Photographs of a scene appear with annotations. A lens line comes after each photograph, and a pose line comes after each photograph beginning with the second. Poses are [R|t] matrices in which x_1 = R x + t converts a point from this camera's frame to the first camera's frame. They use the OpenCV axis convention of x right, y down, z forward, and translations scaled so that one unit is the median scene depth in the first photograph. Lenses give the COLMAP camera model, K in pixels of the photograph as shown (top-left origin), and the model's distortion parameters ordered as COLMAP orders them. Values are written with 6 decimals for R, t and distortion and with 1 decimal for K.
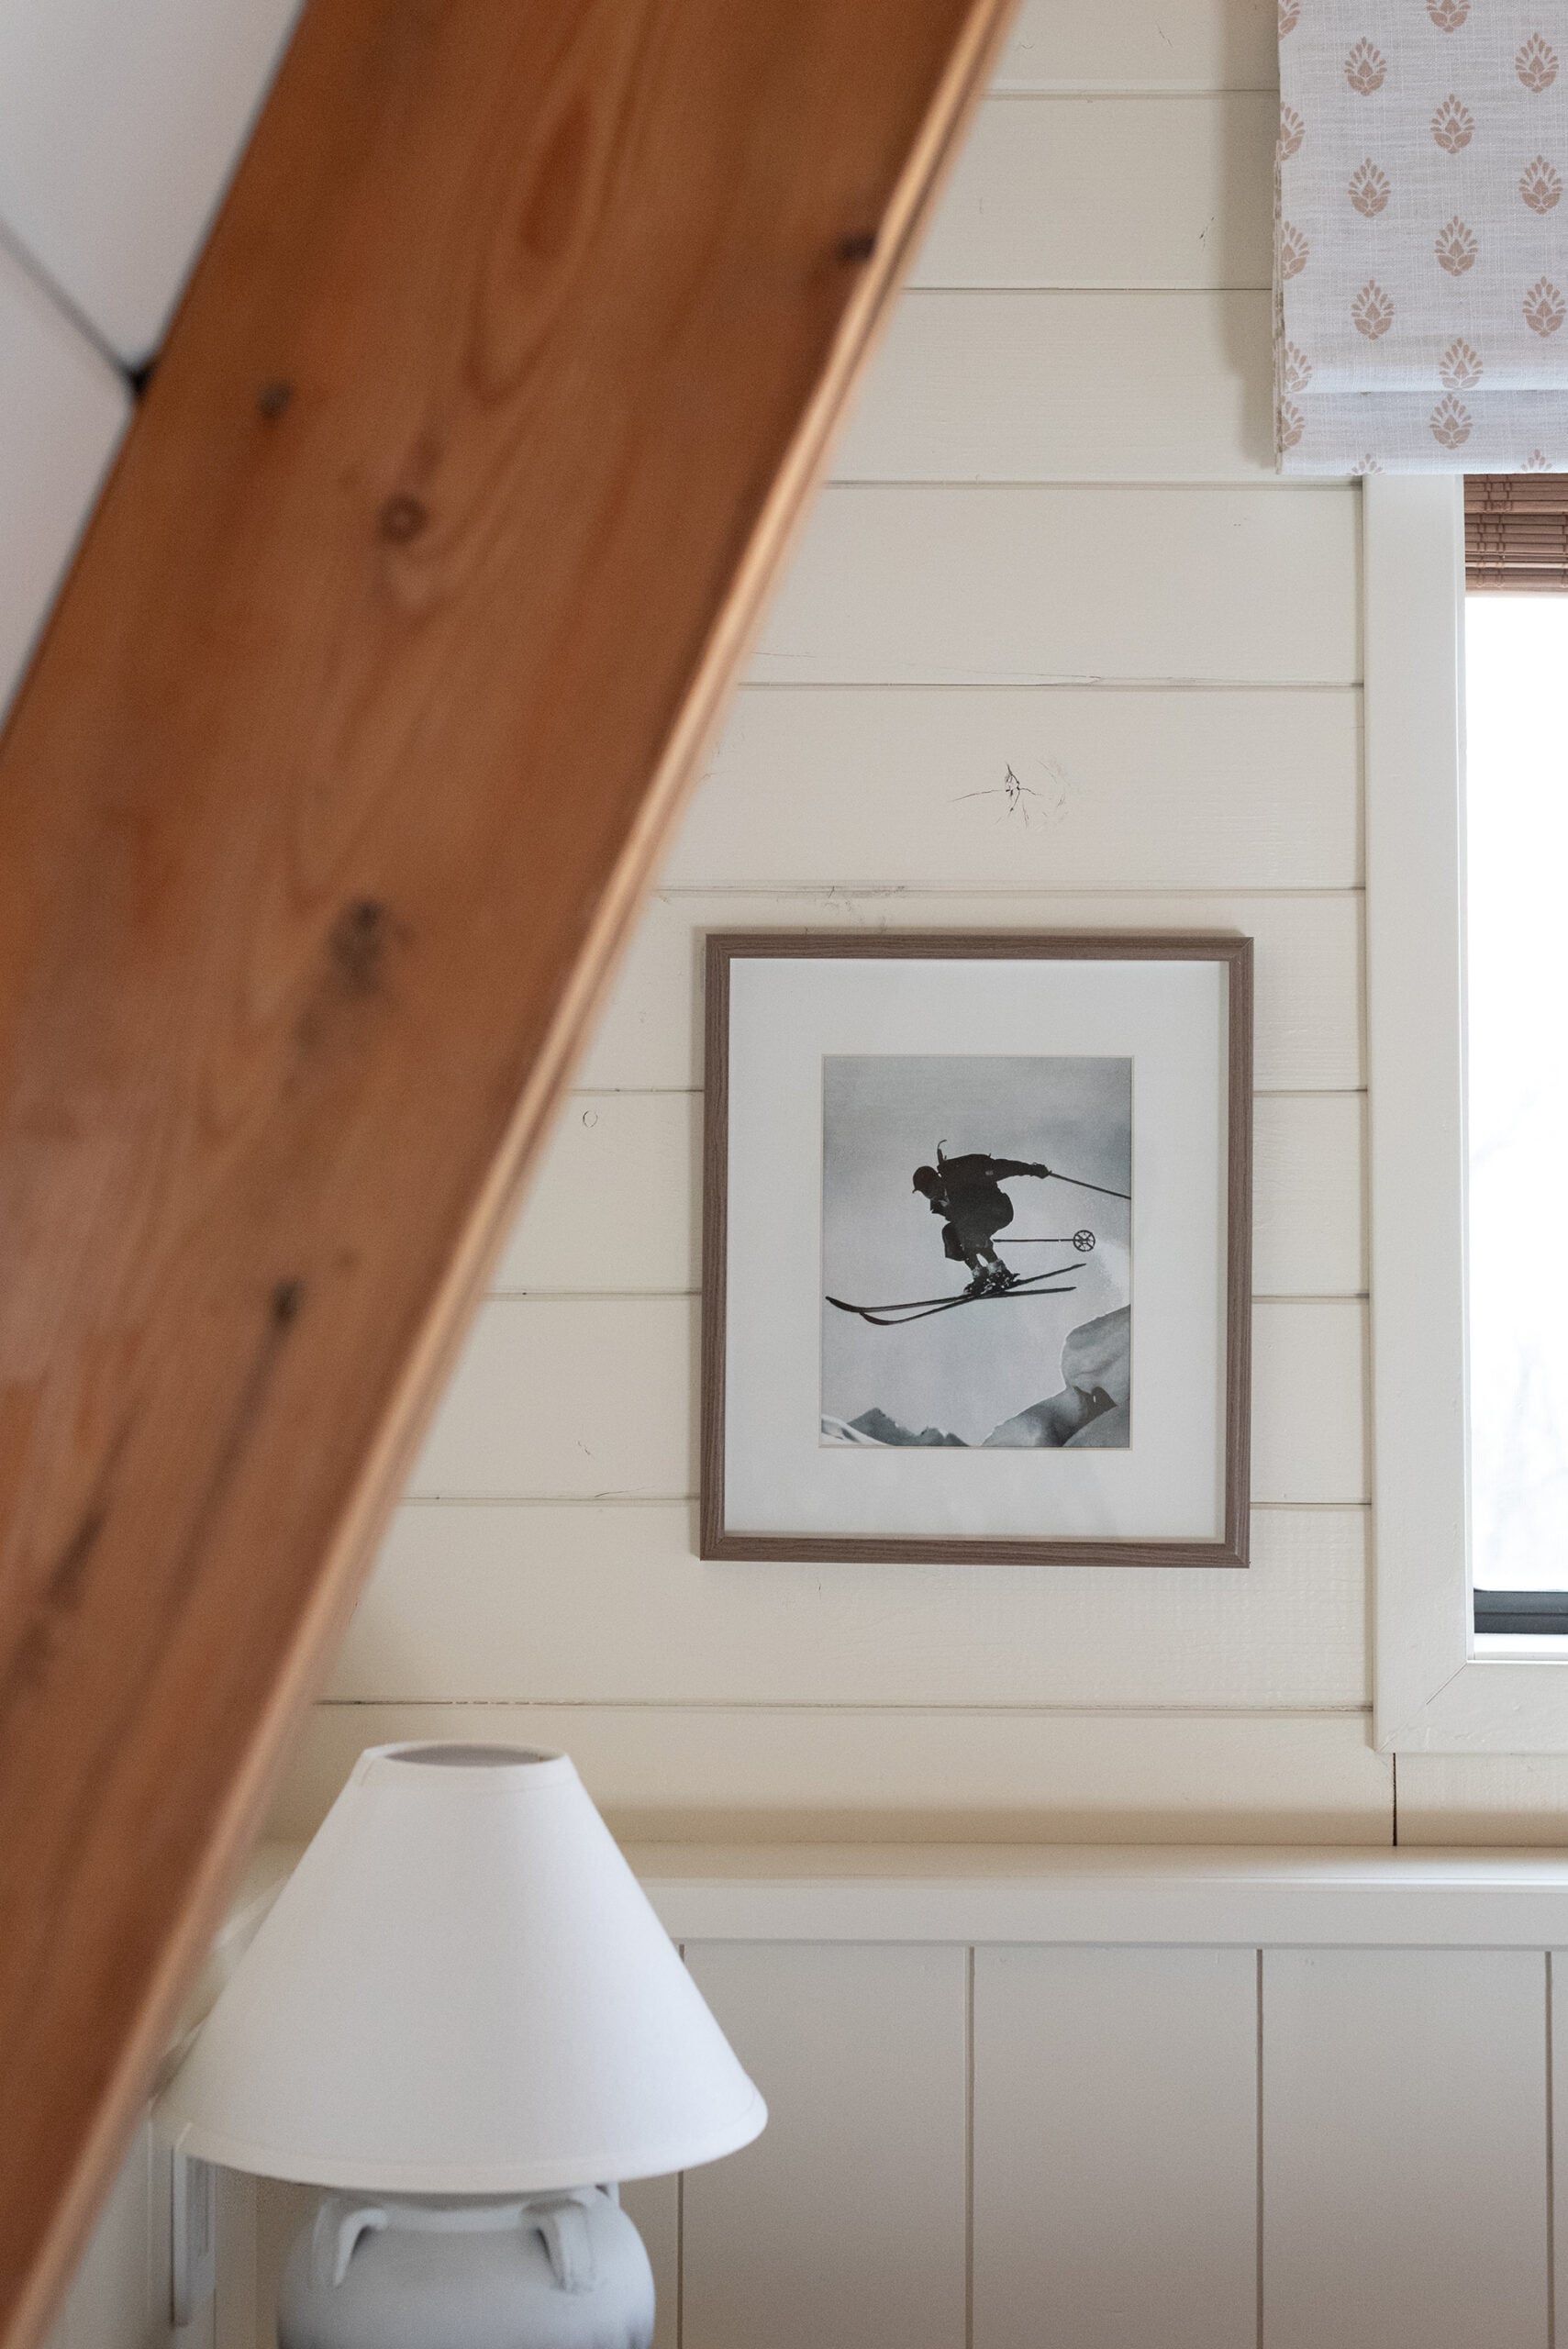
lens RADIAL K [[3583.8, 0, 735.9], [0, 3583.8, 1175.8], [0, 0, 1]] dist [0.023859, 0.028667]
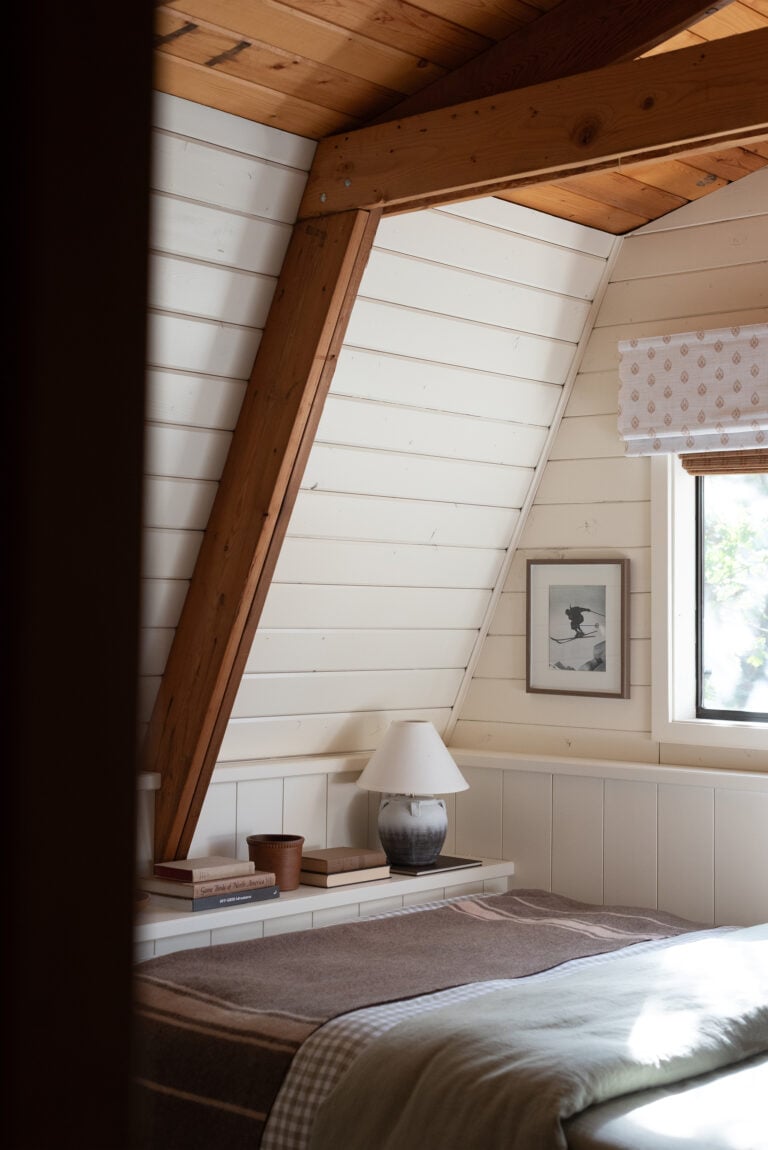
lens RADIAL K [[1685.8, 0, 298.2], [0, 1685.8, 468.4], [0, 0, 1]] dist [0.029925, 0.023474]
pose [[0.754203, -0.049405, -0.654780, 1.228448], [0.016408, 0.998272, -0.056423, -0.066891], [0.656436, 0.031811, 0.753711, -0.876634]]
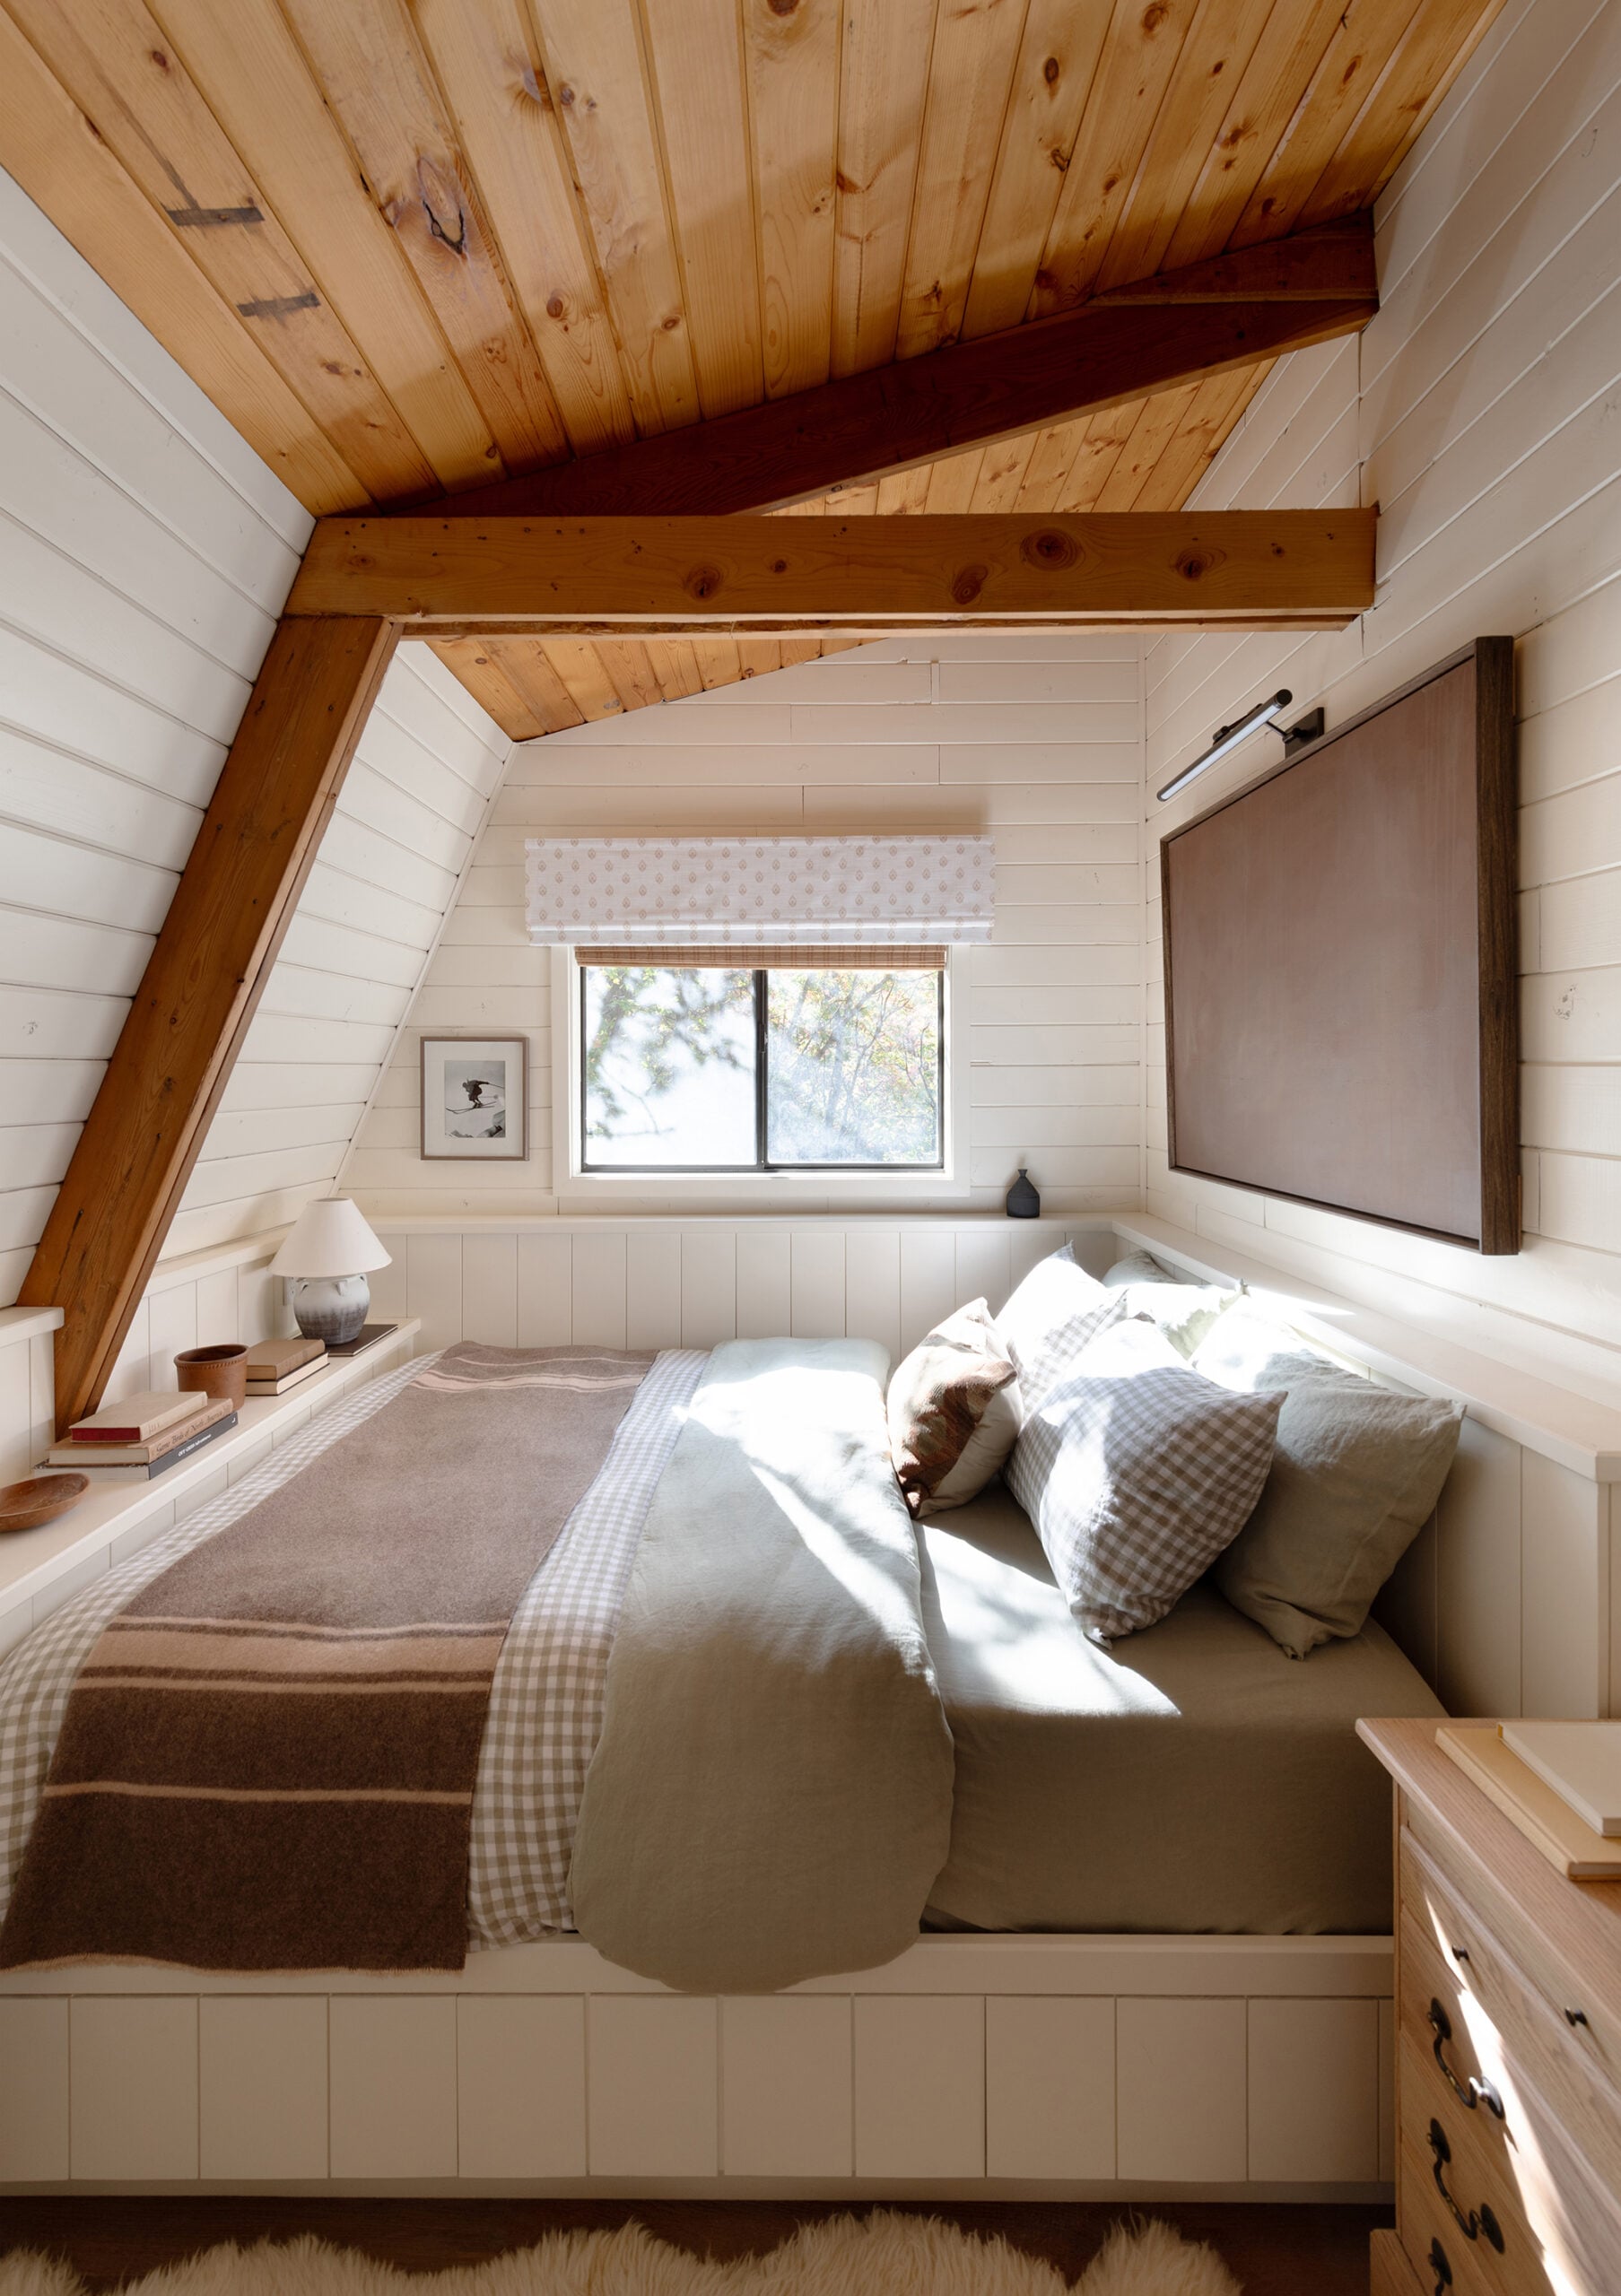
lens RADIAL K [[1005.8, 0, 796.5], [0, 1005.8, 1086.2], [0, 0, 1]] dist [0.008120, -0.000755]
pose [[0.999584, -0.006627, 0.028079, 0.483371], [0.005073, 0.998471, 0.055038, -0.073764], [-0.028401, -0.054873, 0.998089, -0.436126]]
